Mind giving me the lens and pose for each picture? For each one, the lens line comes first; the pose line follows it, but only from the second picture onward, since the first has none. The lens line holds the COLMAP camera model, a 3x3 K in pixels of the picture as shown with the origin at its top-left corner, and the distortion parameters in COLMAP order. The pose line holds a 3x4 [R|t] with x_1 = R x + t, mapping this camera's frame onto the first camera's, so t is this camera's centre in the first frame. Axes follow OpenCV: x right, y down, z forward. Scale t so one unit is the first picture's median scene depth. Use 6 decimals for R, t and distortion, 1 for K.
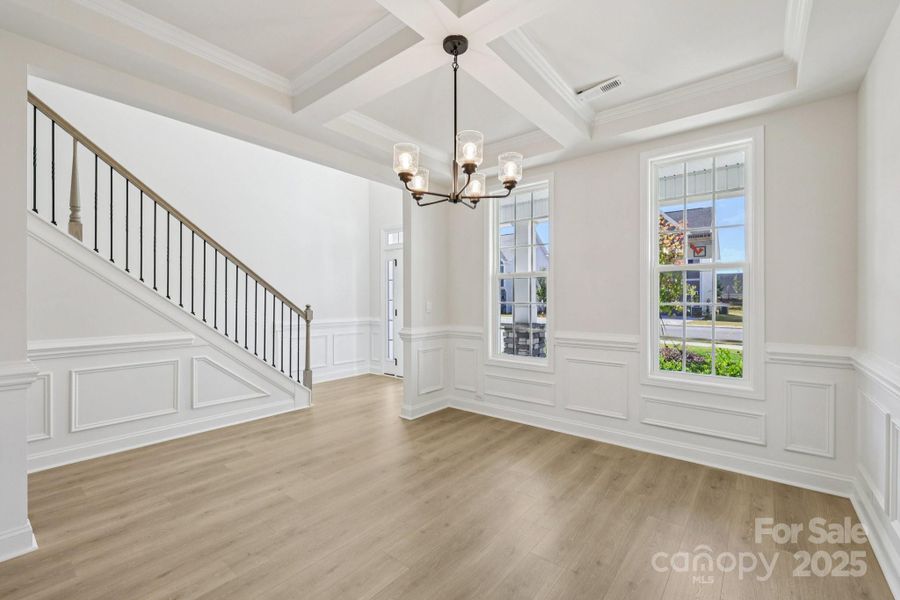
lens RADIAL K [[385.2, 0, 452.3], [0, 385.2, 294.8], [0, 0, 1]] dist [0.000440, 0.000105]
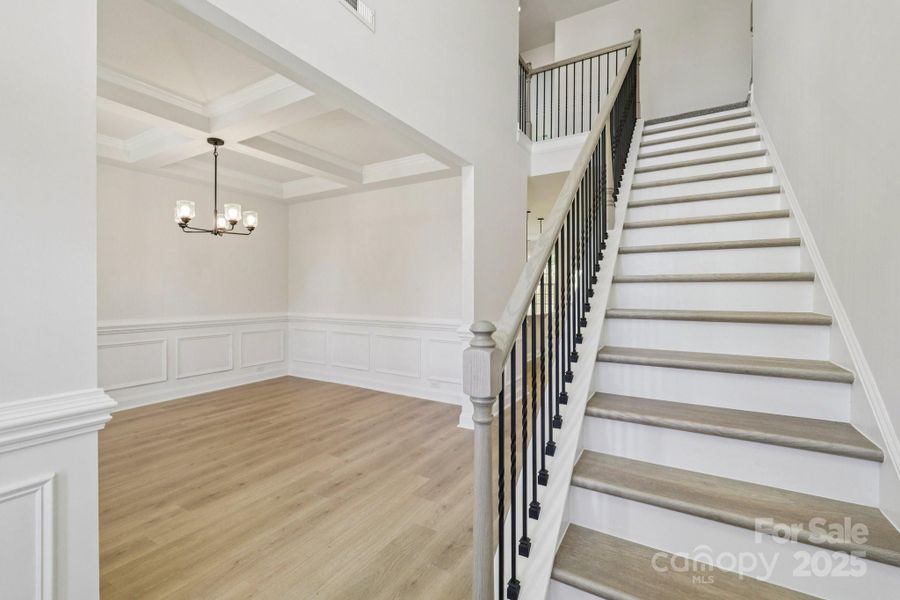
lens RADIAL K [[385.2, 0, 452.3], [0, 385.2, 294.8], [0, 0, 1]] dist [0.000440, 0.000105]
pose [[-0.988029, -0.002934, -0.154241, -0.468089], [-0.002910, 0.999996, -0.000385, 0.011520], [0.154241, 0.000068, -0.988033, 1.753547]]
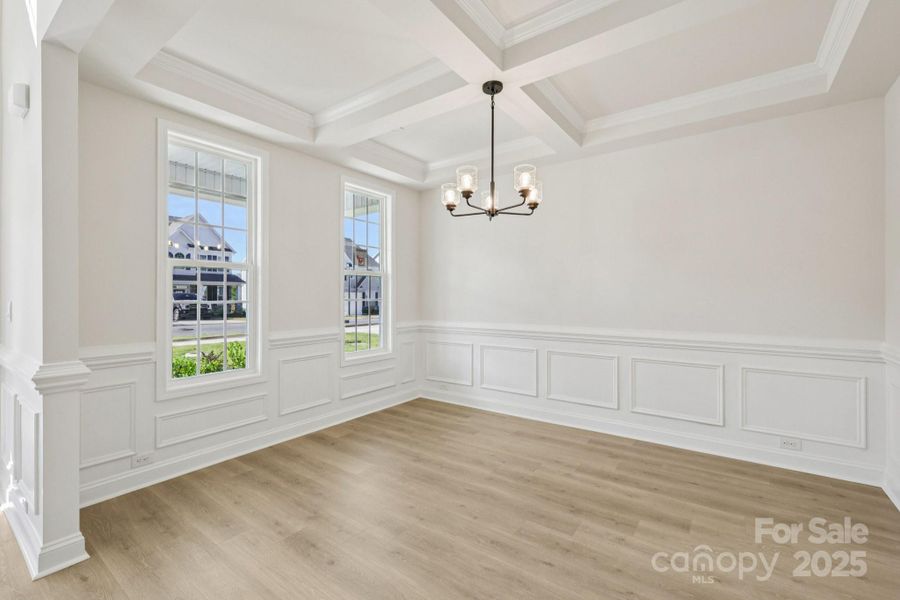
lens RADIAL K [[395.5, 0, 440.6], [0, 395.5, 291.5], [0, 0, 1]] dist [0.002400, 0.000324]
pose [[-0.044314, 0.011449, 0.998952, -0.763003], [-0.008417, 0.999895, -0.011833, 0.008203], [-0.998982, -0.008932, -0.044213, 0.757021]]
